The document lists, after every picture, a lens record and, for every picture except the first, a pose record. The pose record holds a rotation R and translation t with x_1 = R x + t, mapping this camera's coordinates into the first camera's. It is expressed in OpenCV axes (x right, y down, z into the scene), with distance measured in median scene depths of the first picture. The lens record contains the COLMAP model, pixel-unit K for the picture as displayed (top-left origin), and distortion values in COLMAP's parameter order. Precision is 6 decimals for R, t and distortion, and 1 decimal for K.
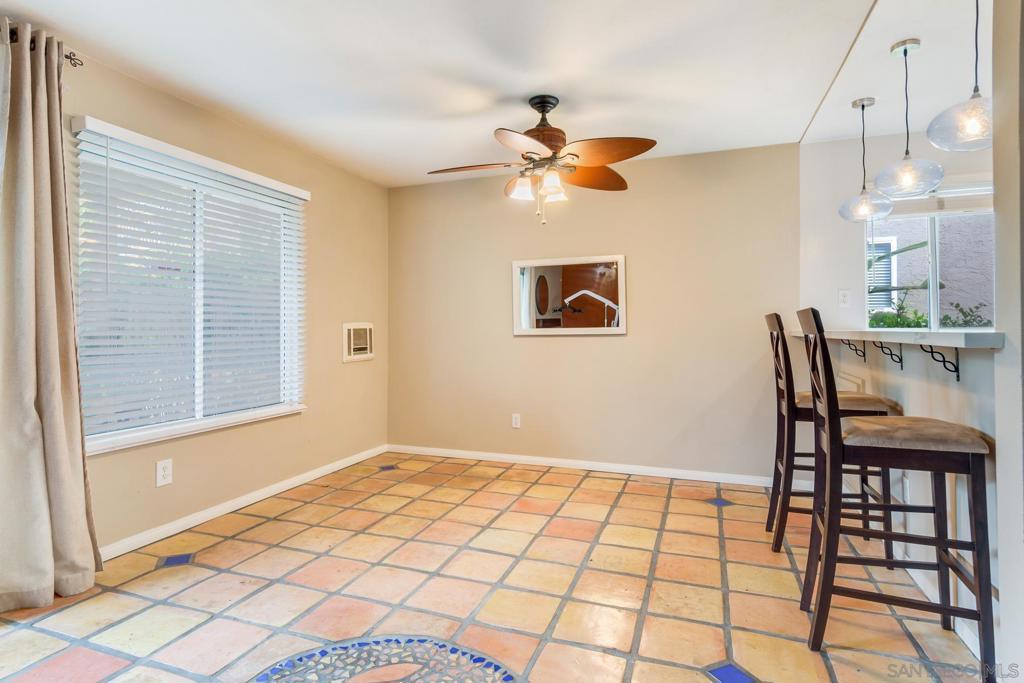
lens RADIAL K [[543.8, 0, 496.9], [0, 543.8, 329.7], [0, 0, 1]] dist [0.006221, -0.005285]
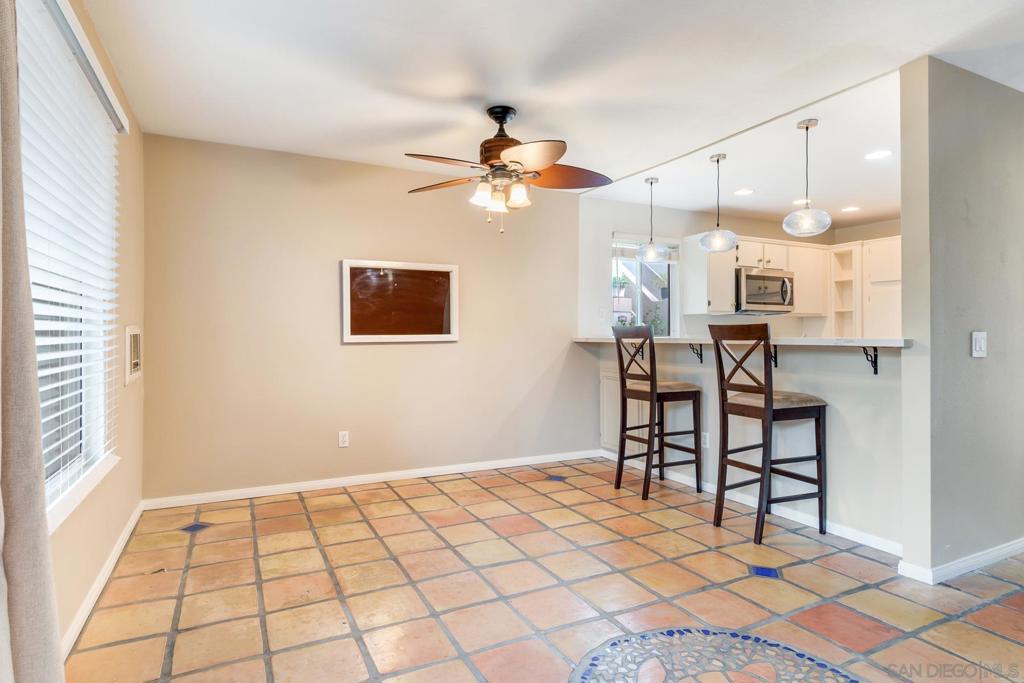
lens RADIAL K [[543.8, 0, 511.7], [0, 543.8, 343.0], [0, 0, 1]] dist [0.006221, -0.005285]
pose [[0.678549, -0.008620, 0.734504, -0.616860], [-0.001739, 0.999909, 0.013341, -0.002713], [-0.734553, -0.010329, 0.678473, 0.279200]]
